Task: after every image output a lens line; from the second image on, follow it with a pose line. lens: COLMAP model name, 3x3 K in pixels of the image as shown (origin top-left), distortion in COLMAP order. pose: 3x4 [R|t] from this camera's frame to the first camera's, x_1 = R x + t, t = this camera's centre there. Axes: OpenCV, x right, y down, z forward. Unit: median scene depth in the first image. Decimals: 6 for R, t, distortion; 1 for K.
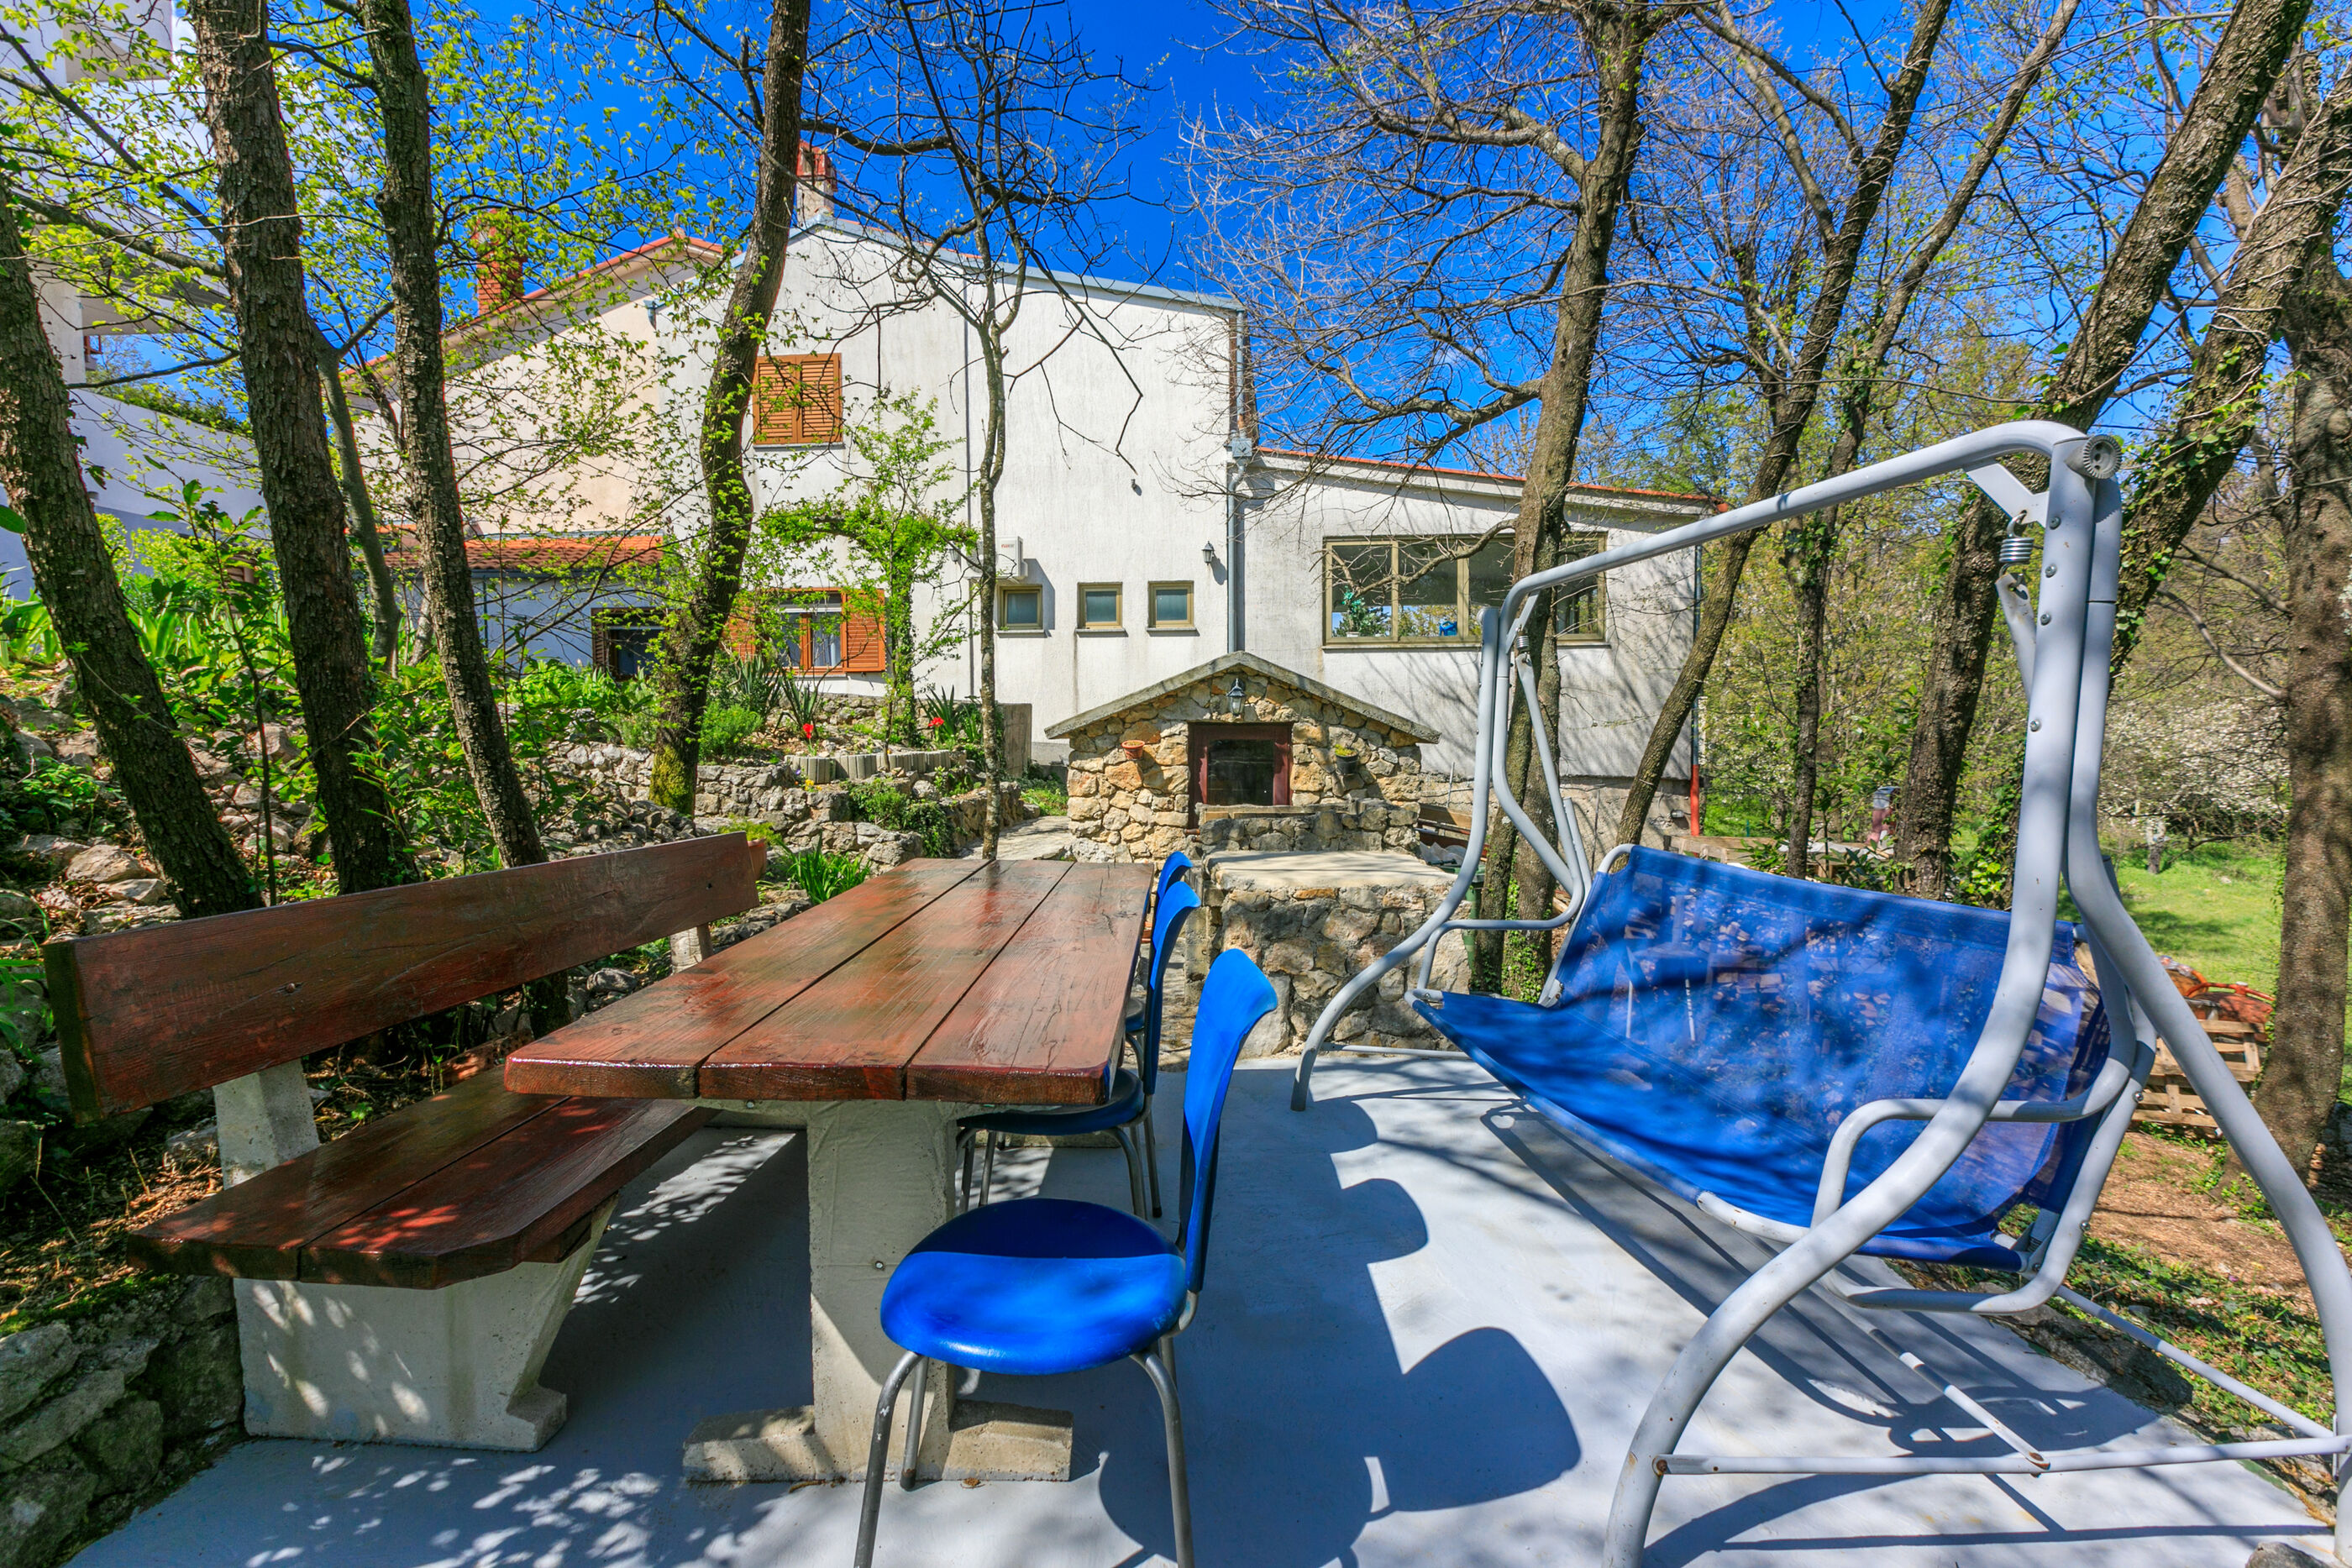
lens RADIAL K [[1063.6, 0, 1176.0], [0, 1063.6, 784.0], [0, 0, 1]] dist [0.000776, 0.000806]
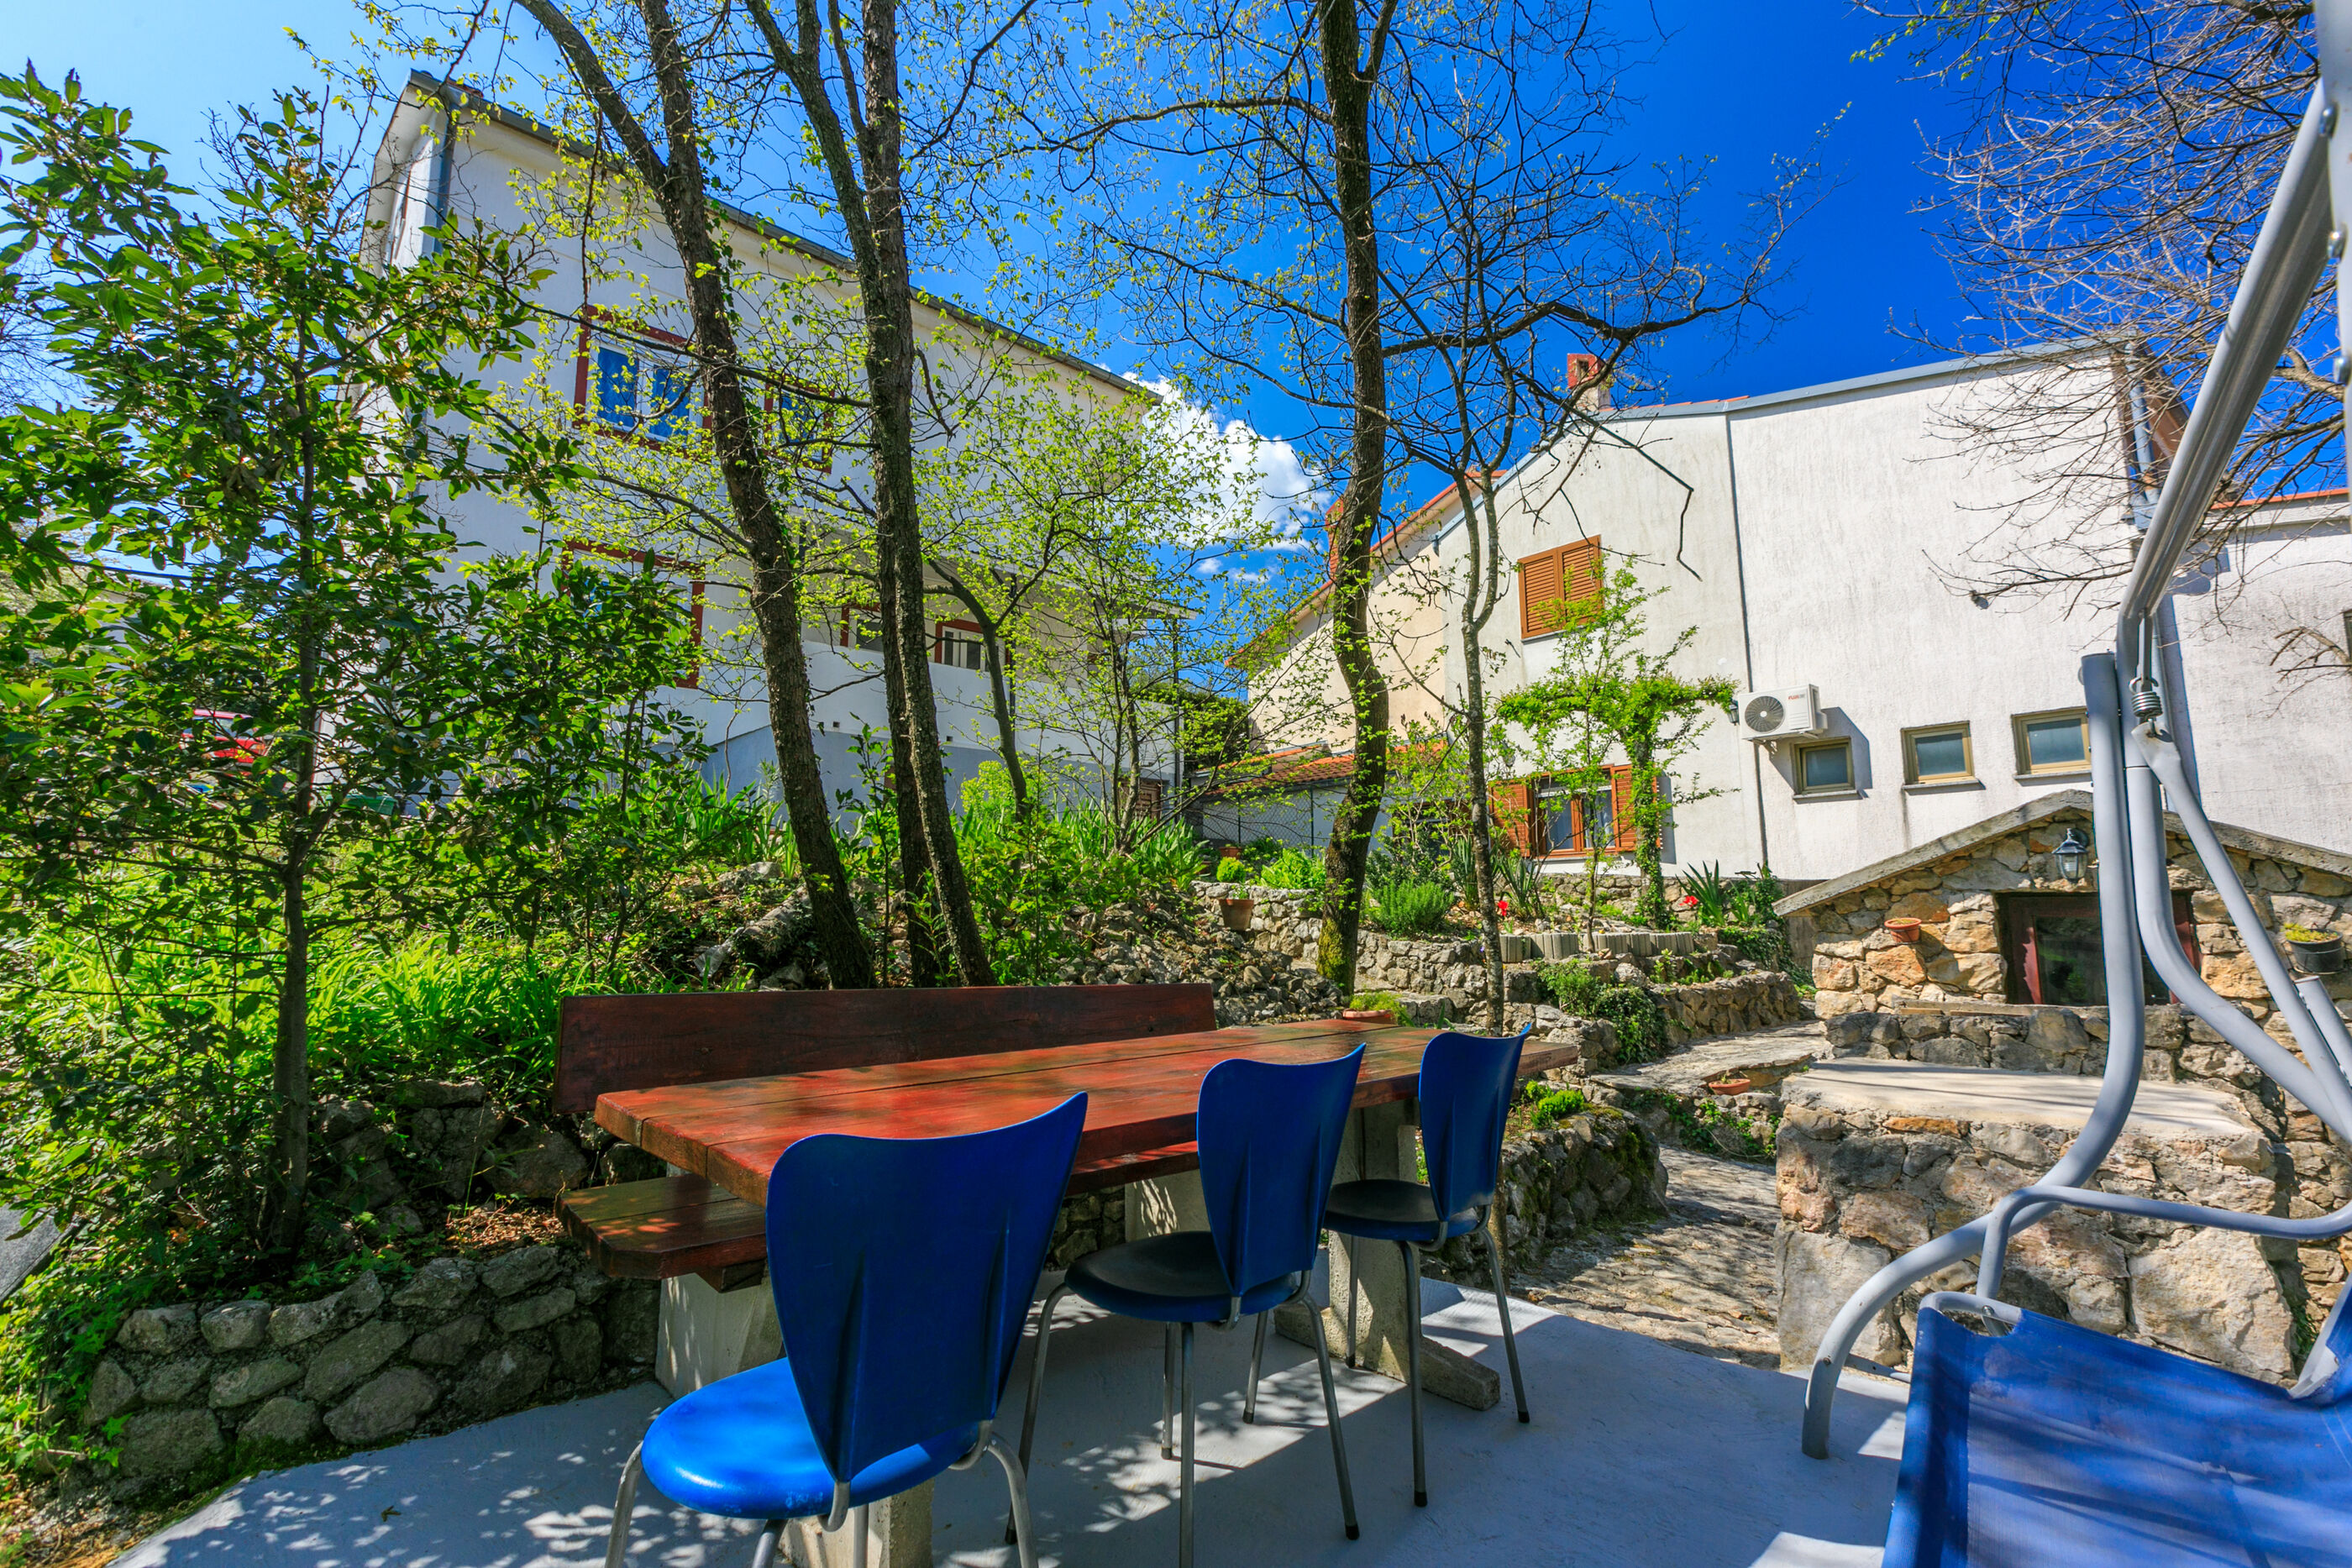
lens RADIAL K [[1063.6, 0, 1176.0], [0, 1063.6, 784.0], [0, 0, 1]] dist [0.000776, 0.000806]
pose [[0.696319, -0.091696, -0.711851, 0.147857], [-0.039107, 0.985485, -0.165198, 0.010759], [0.716666, 0.142869, 0.682626, 0.094005]]
